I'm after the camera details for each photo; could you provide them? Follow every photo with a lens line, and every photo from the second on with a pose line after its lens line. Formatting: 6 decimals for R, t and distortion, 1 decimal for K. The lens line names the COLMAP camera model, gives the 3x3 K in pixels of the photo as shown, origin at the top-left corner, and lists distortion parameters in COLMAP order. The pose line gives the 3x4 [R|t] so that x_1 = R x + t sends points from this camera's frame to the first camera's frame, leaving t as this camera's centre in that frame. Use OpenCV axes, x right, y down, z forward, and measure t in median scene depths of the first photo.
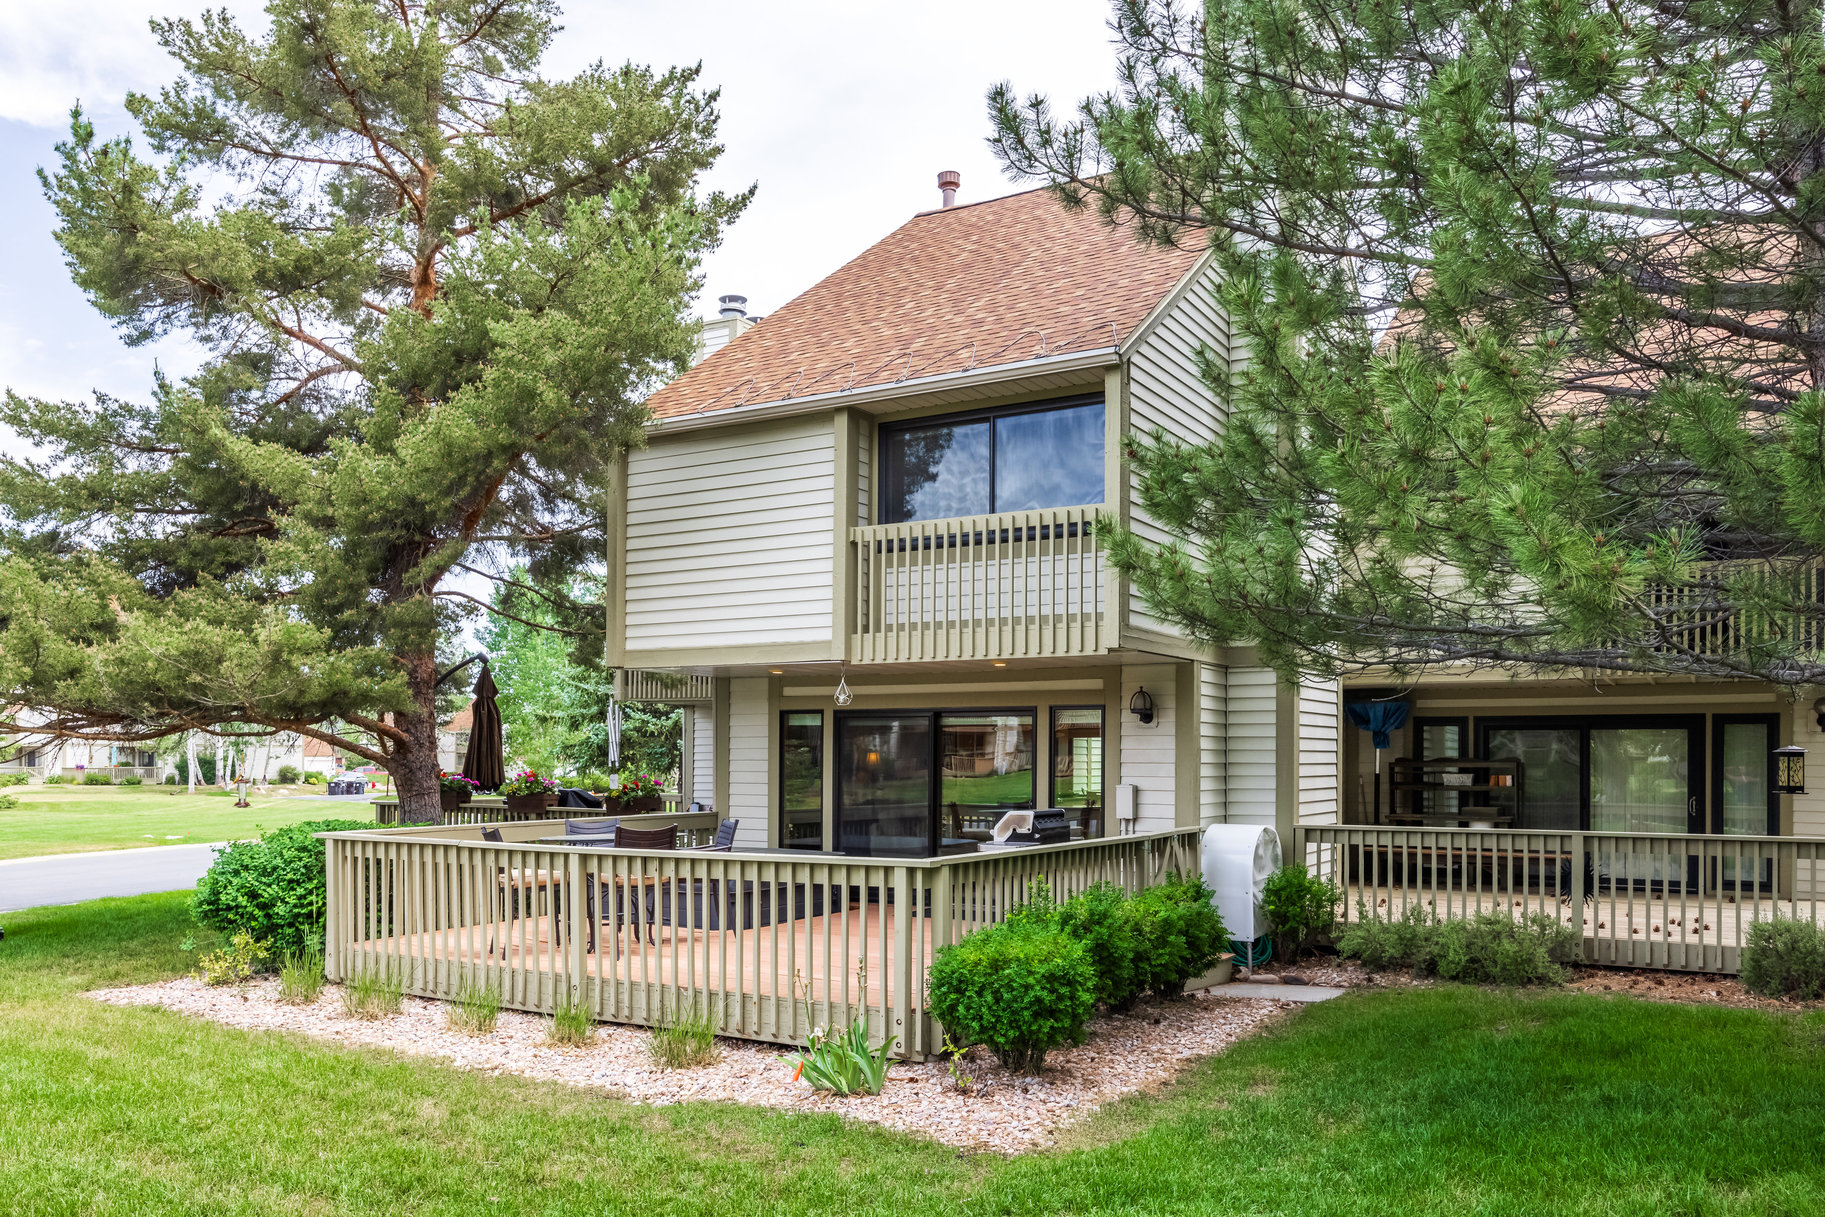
lens RADIAL K [[1357.0, 0, 912.5], [0, 1357.0, 608.5], [0, 0, 1]] dist [0.002373, 0.000167]
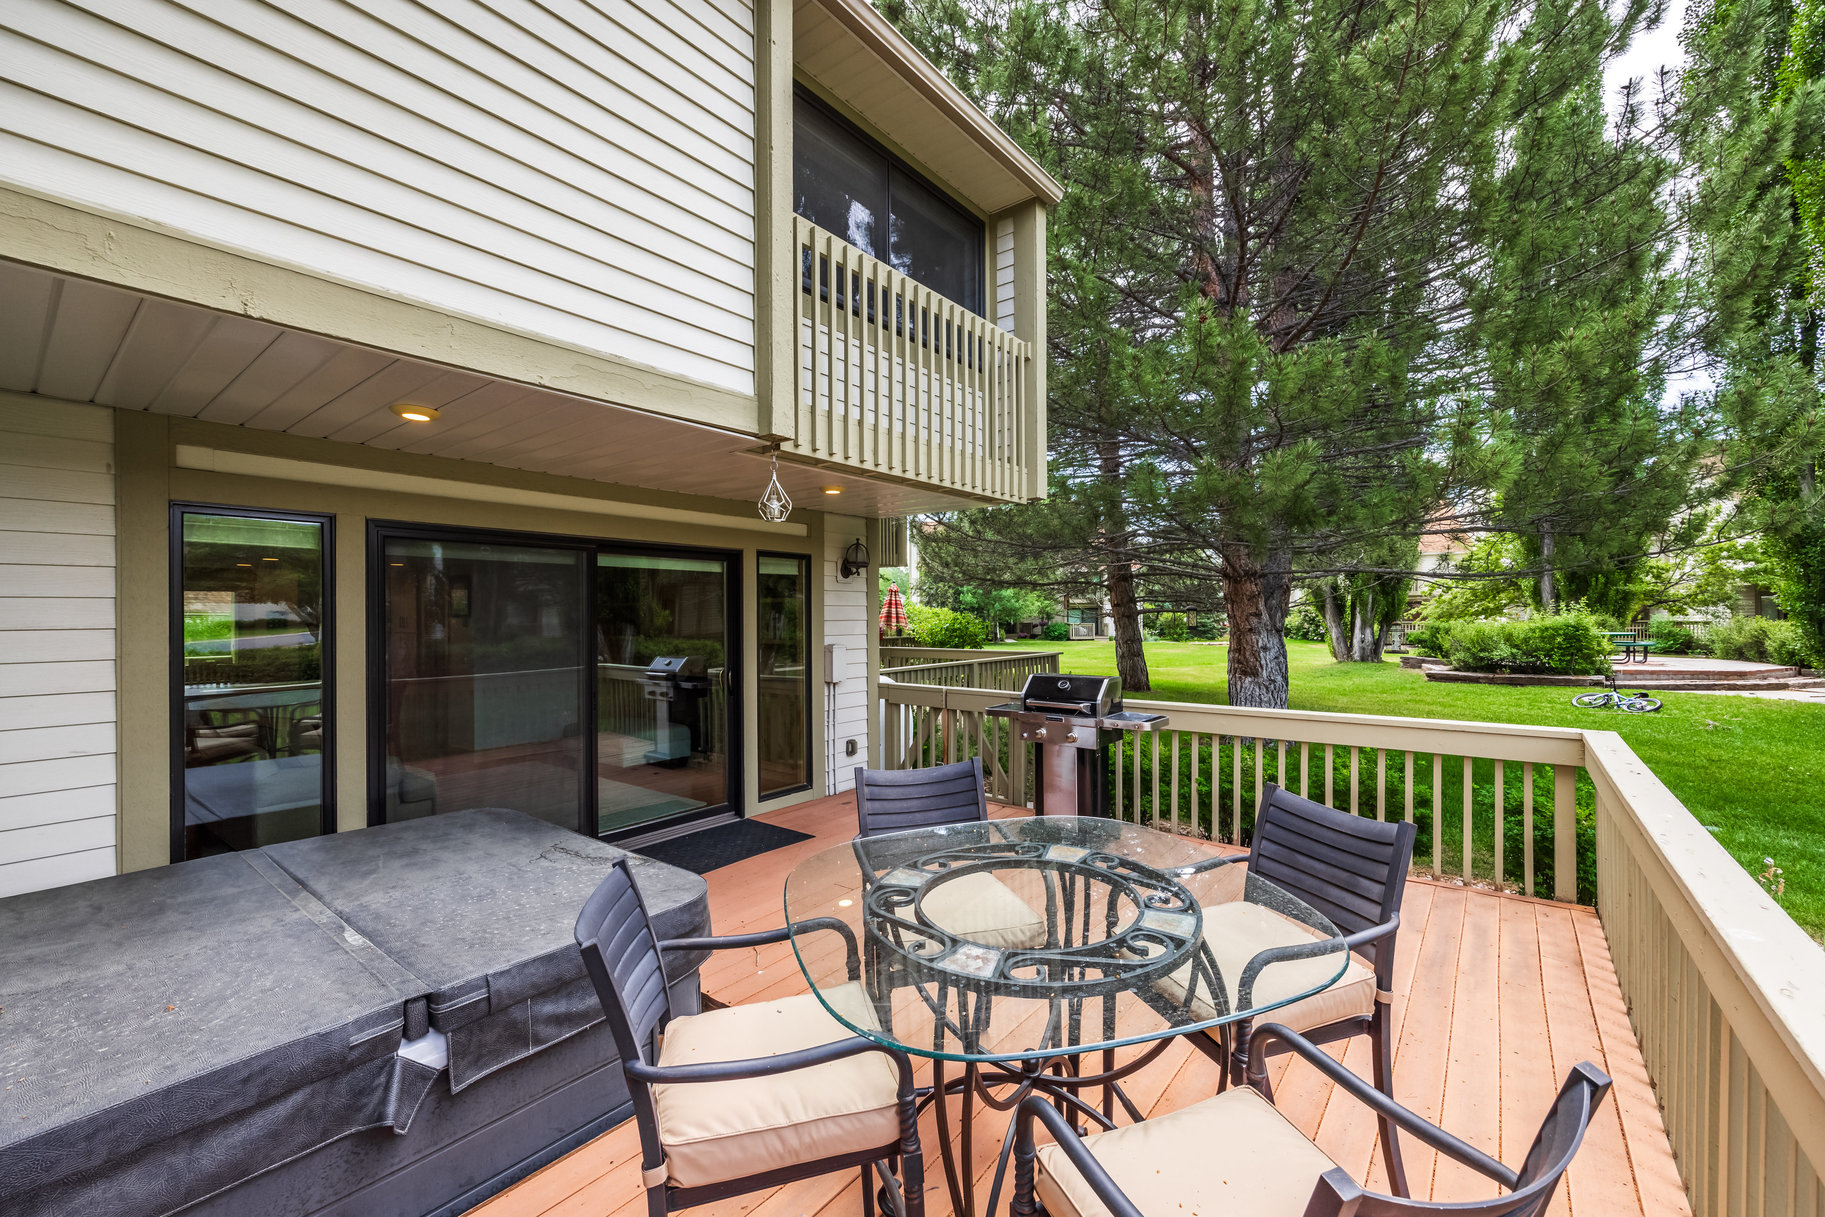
lens RADIAL K [[763.1, 0, 911.5], [0, 763.1, 619.4], [0, 0, 1]] dist [-0.000592, 0.000052]
pose [[0.143925, -0.009970, 0.989538, -0.342157], [-0.104710, 0.994182, 0.025247, 0.096540], [-0.984033, -0.107248, 0.142044, 0.891951]]
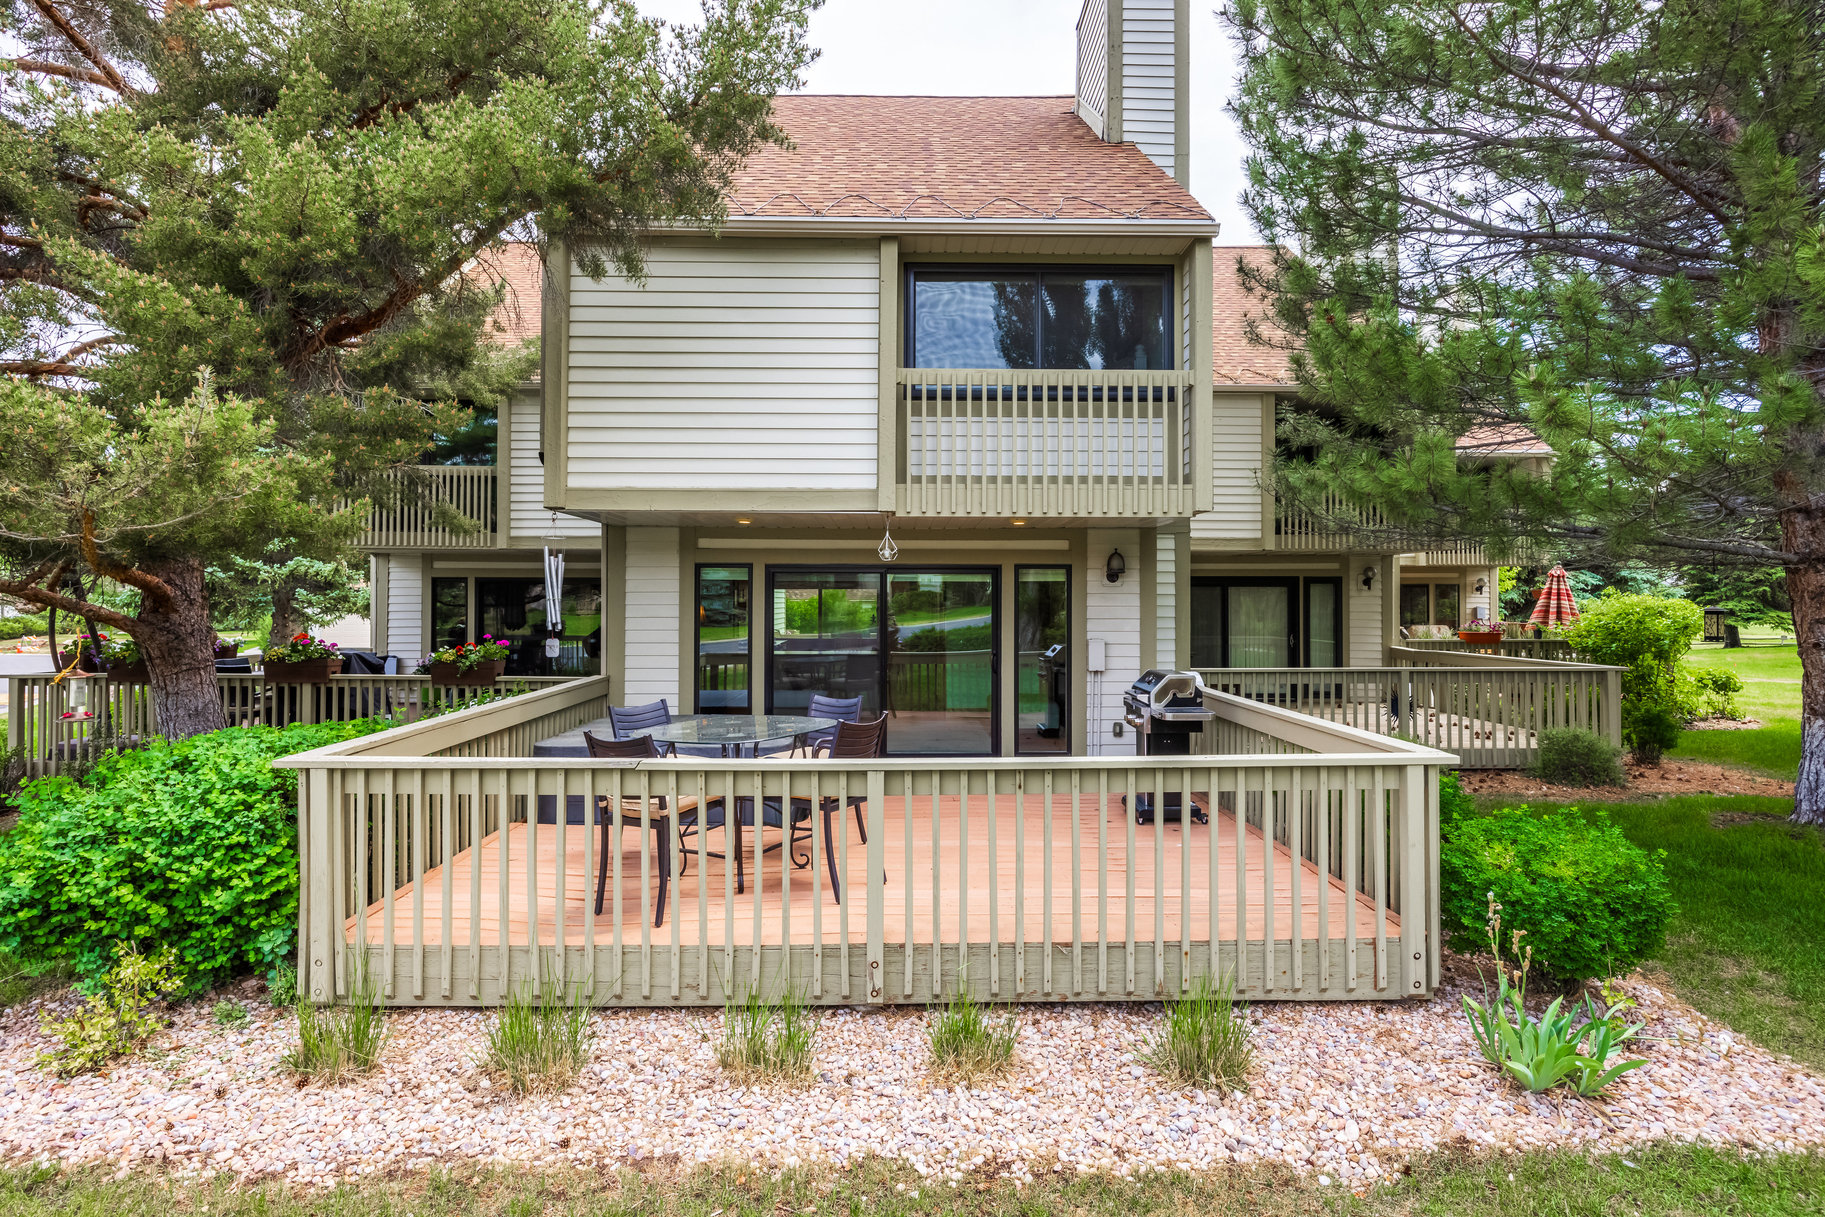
lens RADIAL K [[957.3, 0, 909.7], [0, 957.3, 521.7], [0, 0, 1]] dist [-0.000823, -0.000077]
pose [[0.850654, 0.040865, 0.524135, -0.374898], [-0.056772, 0.998285, 0.014305, 0.034745], [-0.522652, -0.041925, 0.851515, 0.440437]]
